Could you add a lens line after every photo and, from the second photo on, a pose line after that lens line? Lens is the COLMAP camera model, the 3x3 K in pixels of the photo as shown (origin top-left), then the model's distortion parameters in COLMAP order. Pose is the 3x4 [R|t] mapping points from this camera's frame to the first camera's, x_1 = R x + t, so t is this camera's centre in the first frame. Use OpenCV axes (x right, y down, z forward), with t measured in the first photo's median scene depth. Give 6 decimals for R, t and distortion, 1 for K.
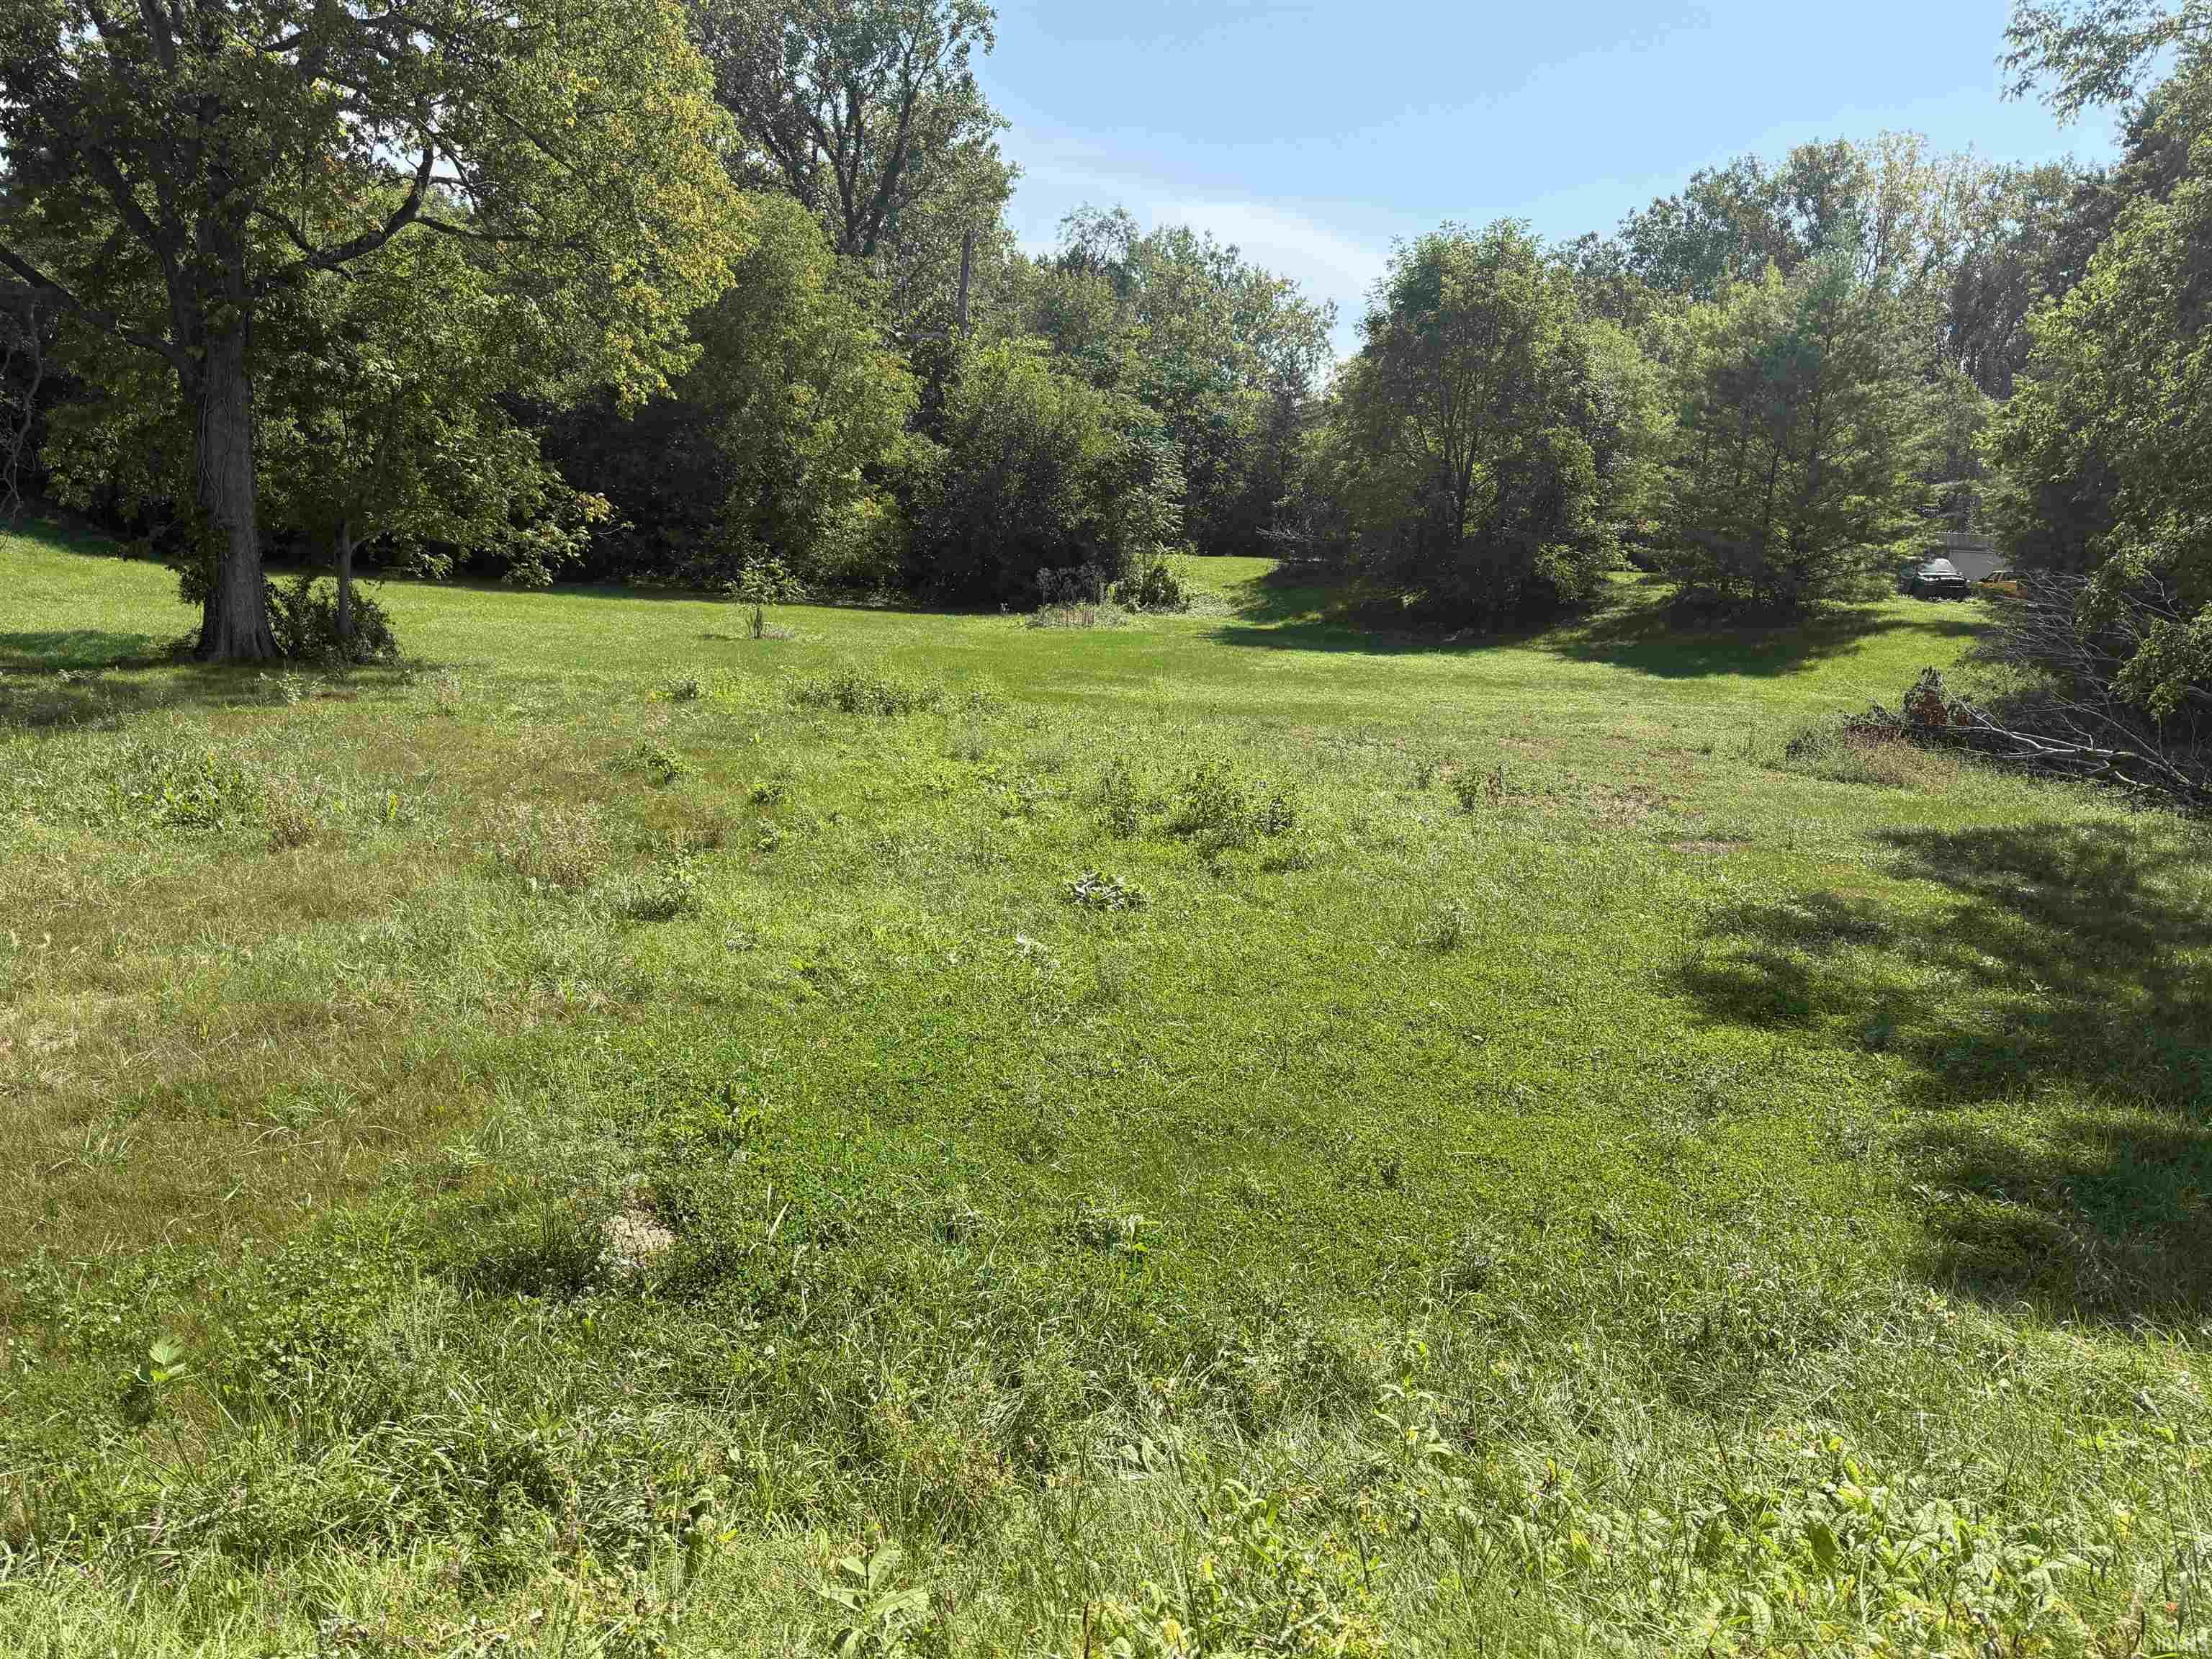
lens RADIAL K [[1549.3, 0, 1115.3], [0, 1549.3, 838.3], [0, 0, 1]] dist [0.101806, -0.173234]
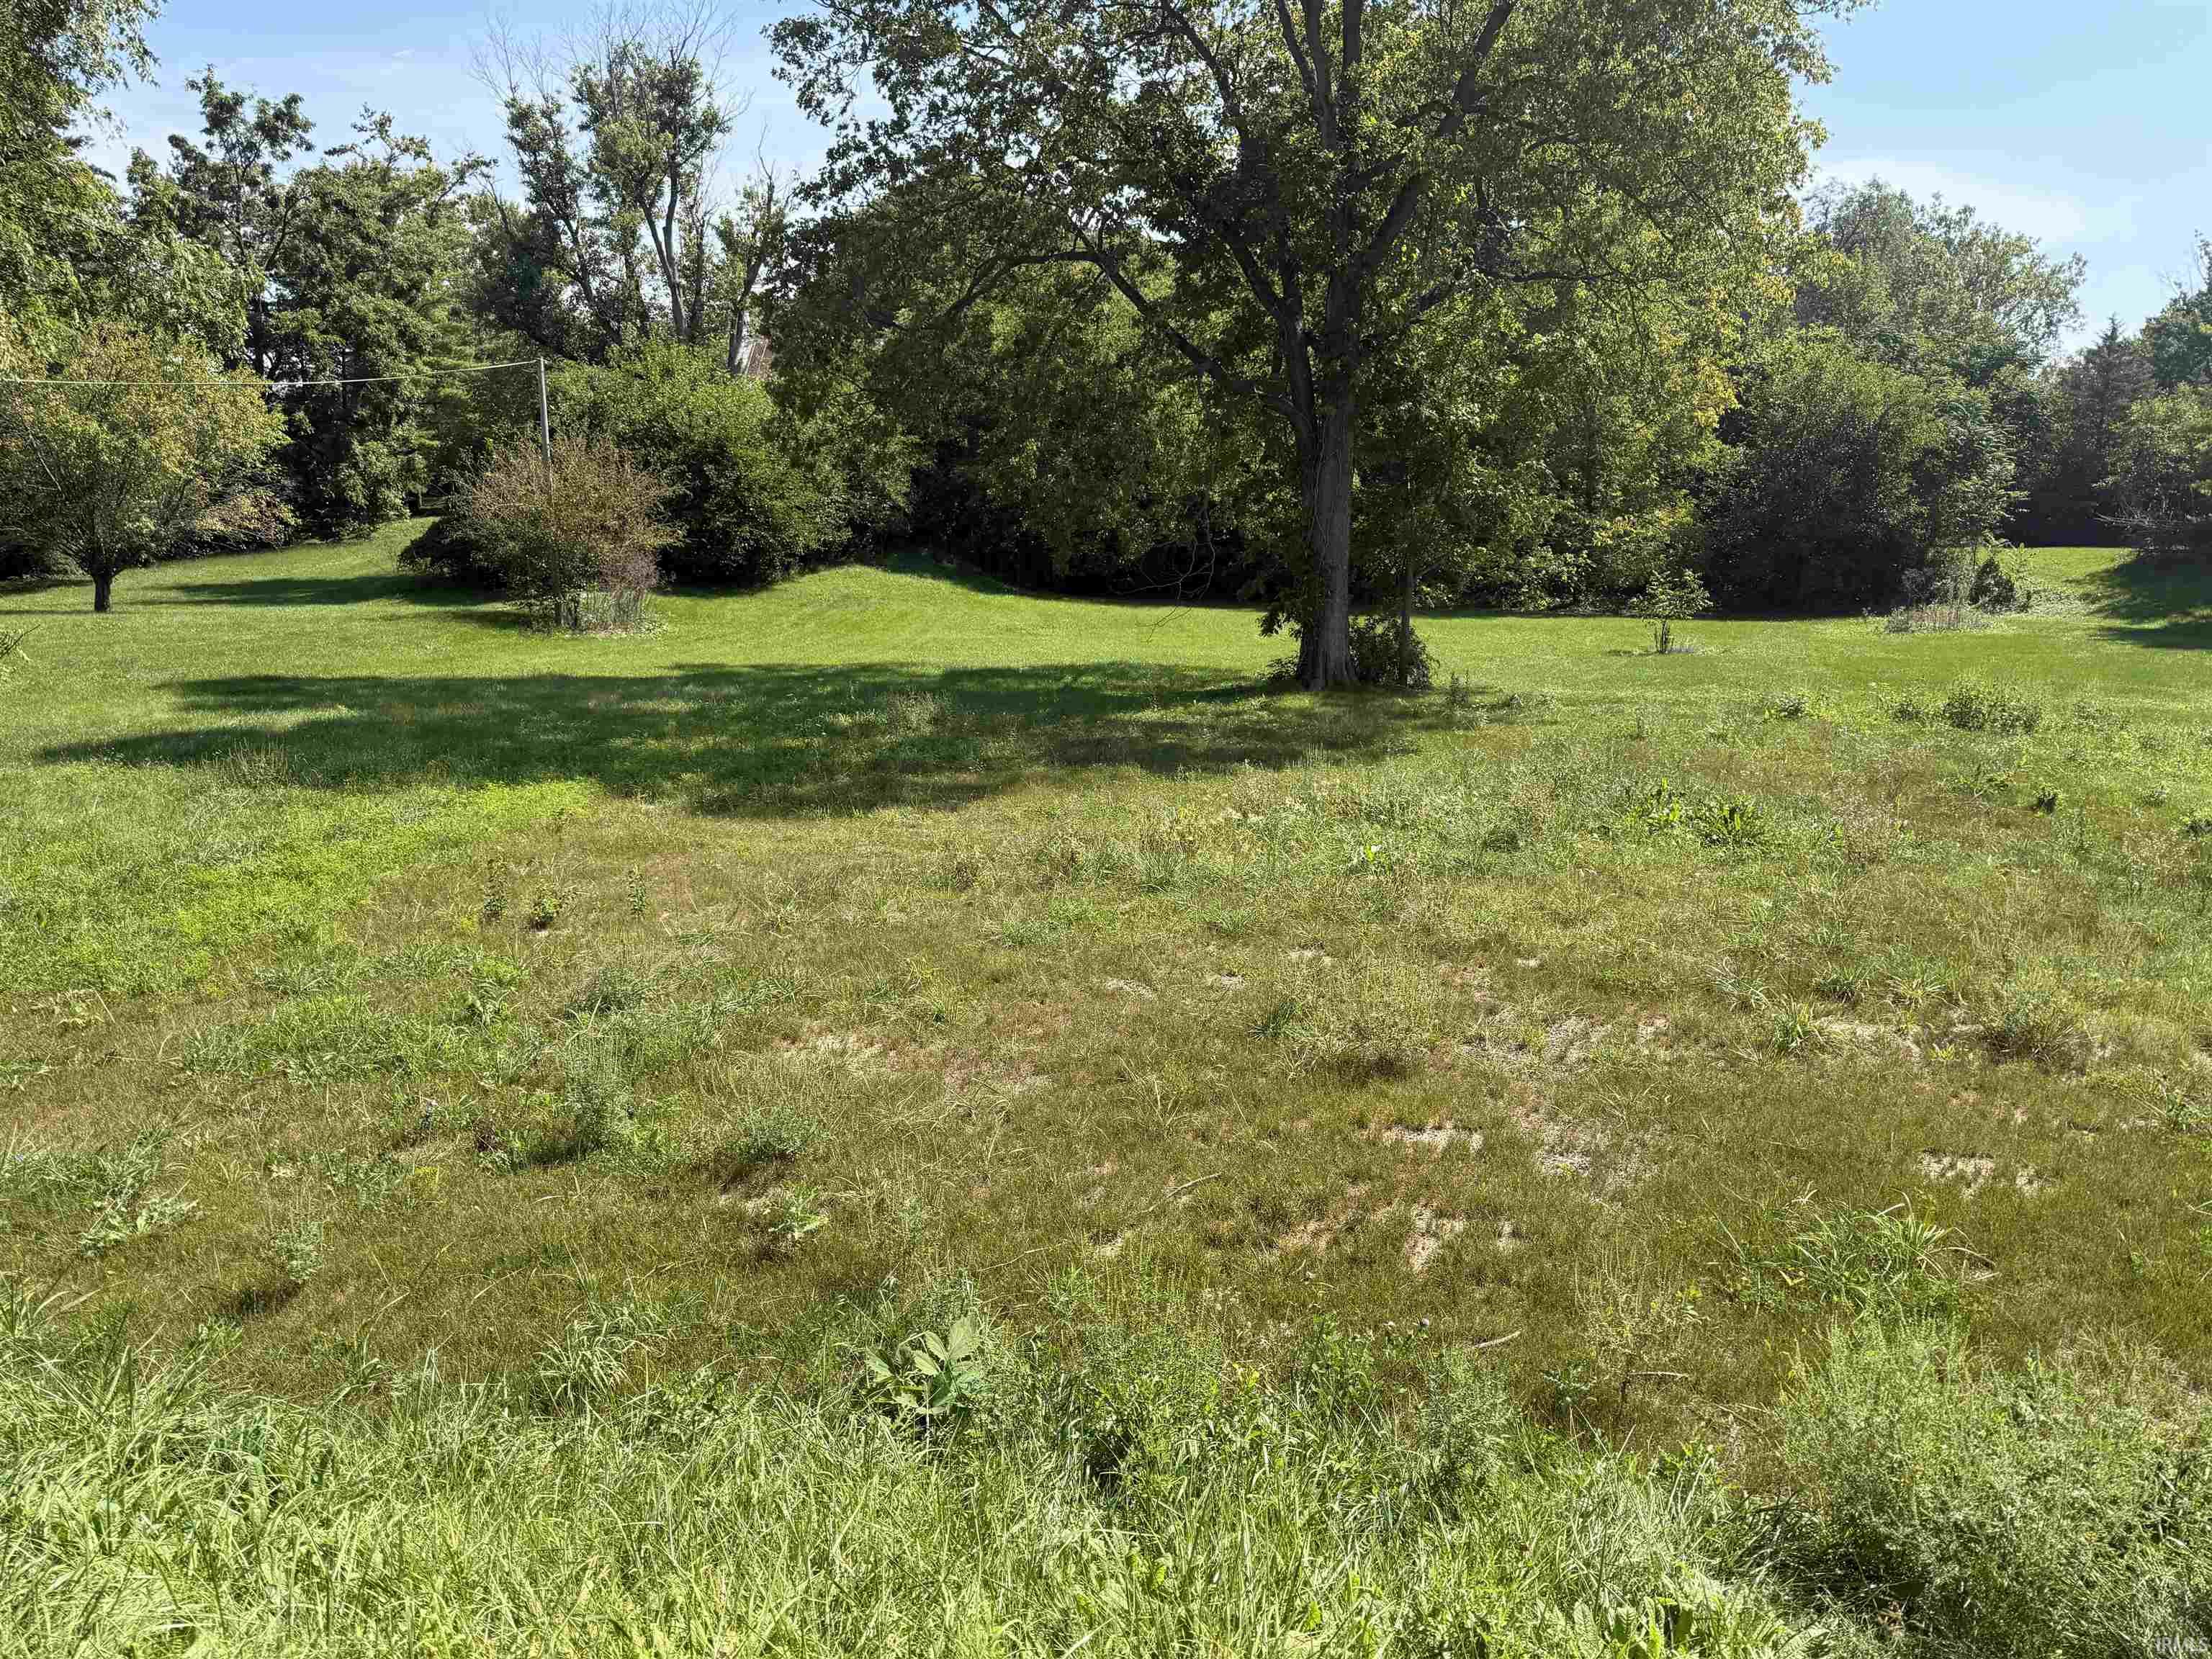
lens RADIAL K [[1561.9, 0, 1120.1], [0, 1561.9, 830.4], [0, 0, 1]] dist [0.058452, -0.081084]
pose [[0.938018, 0.022467, -0.345858, -0.266573], [-0.026067, 0.999644, -0.005761, -0.000939], [0.345605, 0.014420, 0.938269, -0.070911]]
